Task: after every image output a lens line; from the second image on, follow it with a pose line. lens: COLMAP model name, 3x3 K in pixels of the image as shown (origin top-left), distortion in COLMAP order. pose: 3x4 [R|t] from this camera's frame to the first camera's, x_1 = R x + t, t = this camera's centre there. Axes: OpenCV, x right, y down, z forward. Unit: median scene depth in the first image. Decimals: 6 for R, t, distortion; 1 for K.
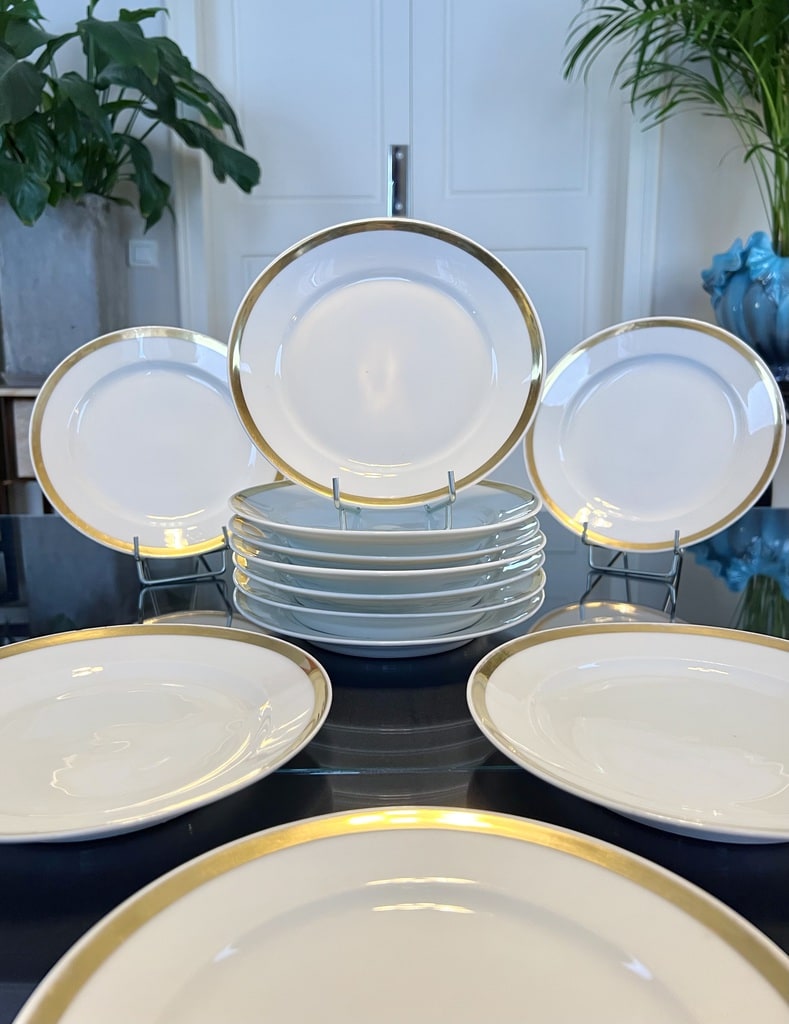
lens RADIAL K [[819.9, 0, 377.9], [0, 819.9, 487.5], [0, 0, 1]] dist [-0.002467, -0.004573]
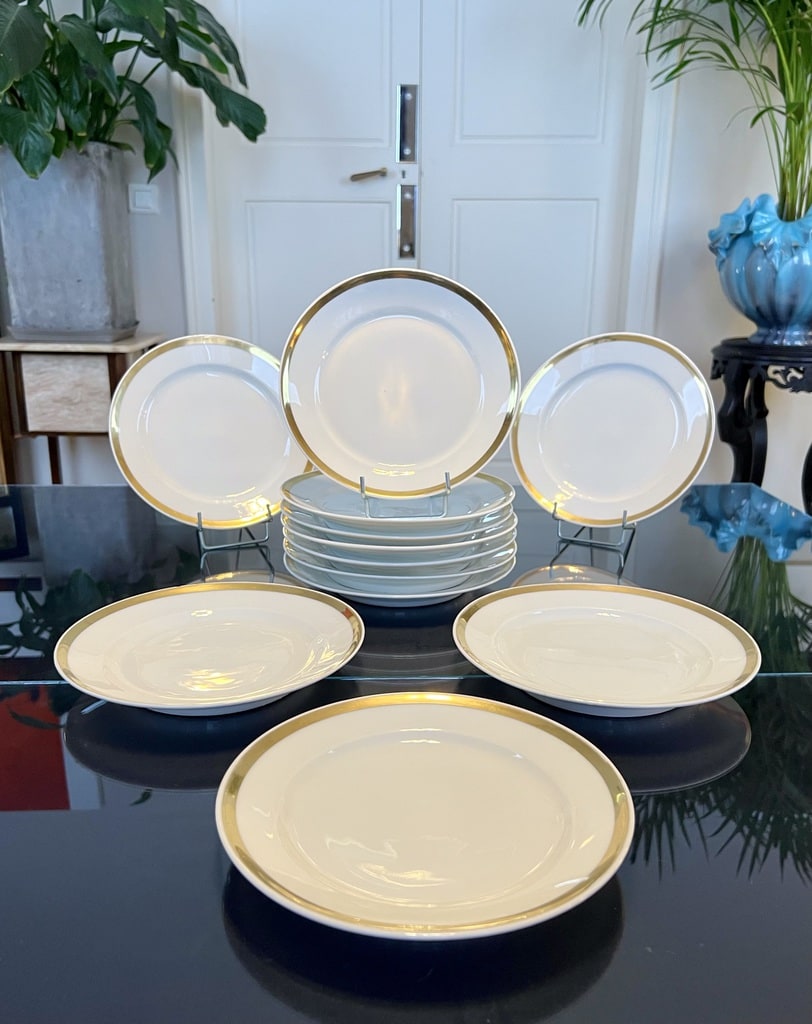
lens RADIAL K [[895.4, 0, 402.6], [0, 895.4, 540.3], [0, 0, 1]] dist [-0.002321, 0.002125]
pose [[0.999611, 0.006631, 0.027103, -0.006760], [-0.010046, 0.991737, 0.127893, -0.027377], [-0.026031, -0.128115, 0.991418, -0.136068]]
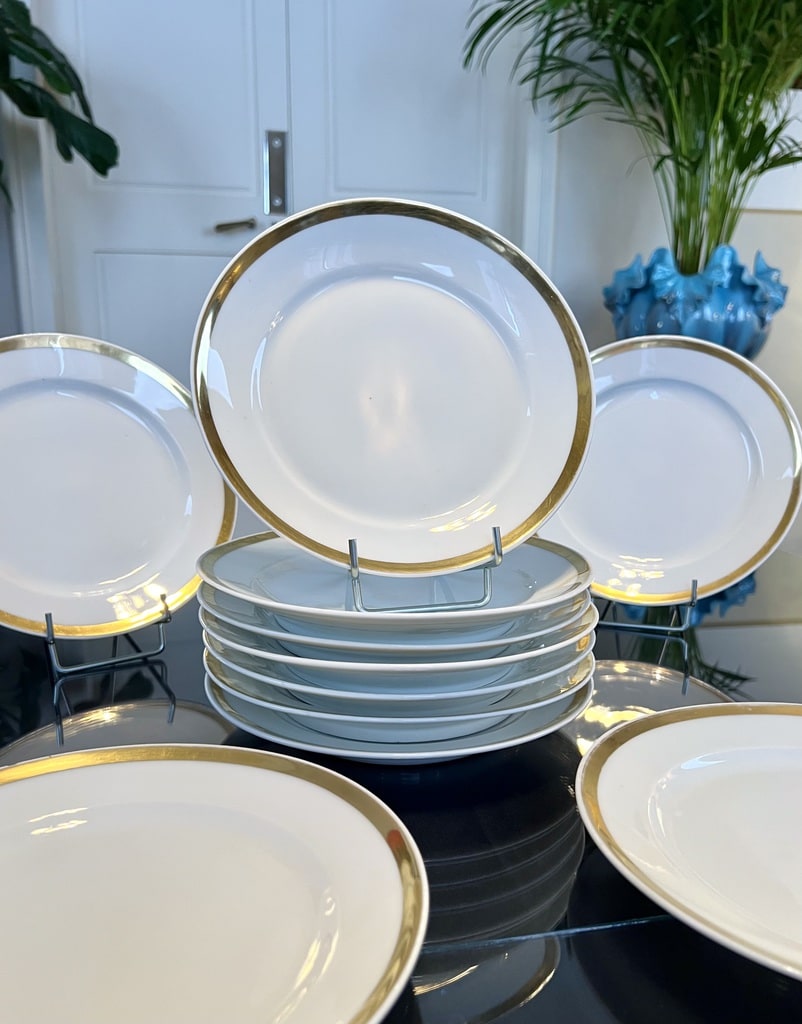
lens RADIAL K [[852.0, 0, 402.2], [0, 852.0, 565.0], [0, 0, 1]] dist [-0.003482, -0.007403]
pose [[0.979543, -0.030196, 0.198958, -0.046277], [0.017427, 0.997693, 0.065620, -0.010770], [-0.200480, -0.060810, 0.977809, 0.059385]]
